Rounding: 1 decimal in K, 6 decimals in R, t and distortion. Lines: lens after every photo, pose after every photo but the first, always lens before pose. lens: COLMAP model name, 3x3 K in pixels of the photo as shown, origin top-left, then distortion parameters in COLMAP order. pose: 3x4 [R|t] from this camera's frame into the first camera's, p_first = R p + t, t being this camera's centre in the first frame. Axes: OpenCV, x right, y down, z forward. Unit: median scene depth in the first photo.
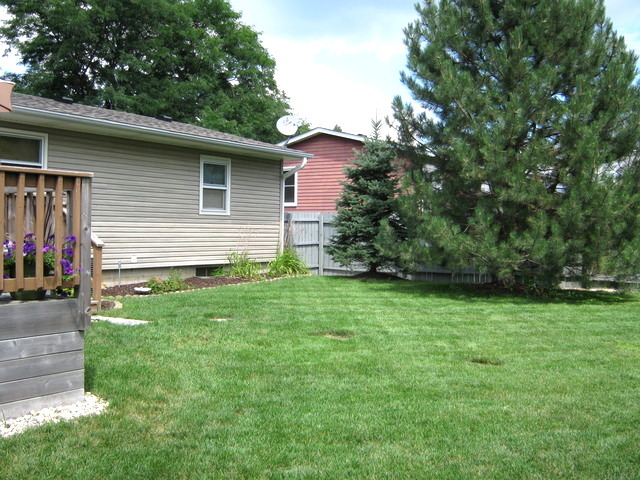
lens RADIAL K [[702.9, 0, 320.0], [0, 702.9, 240.0], [0, 0, 1]] dist [-0.082319, 0.012395]
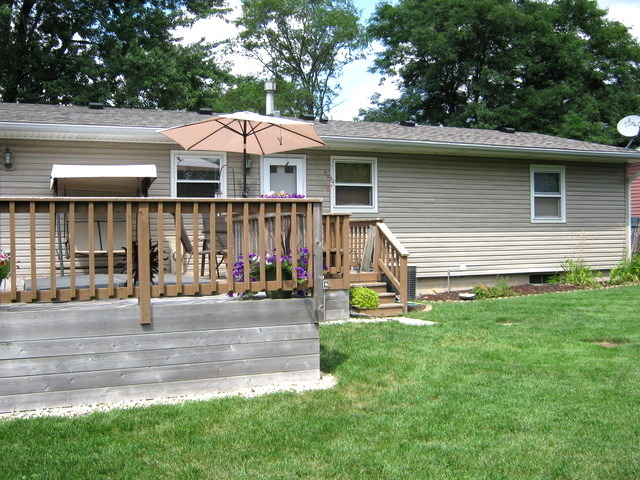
lens RADIAL K [[702.9, 0, 320.0], [0, 702.9, 240.0], [0, 0, 1]] dist [-0.082319, 0.012395]
pose [[0.850362, -0.023097, -0.525691, 0.101724], [0.016914, 0.999720, -0.016565, -0.000061], [0.525927, 0.005194, 0.850514, -0.025666]]
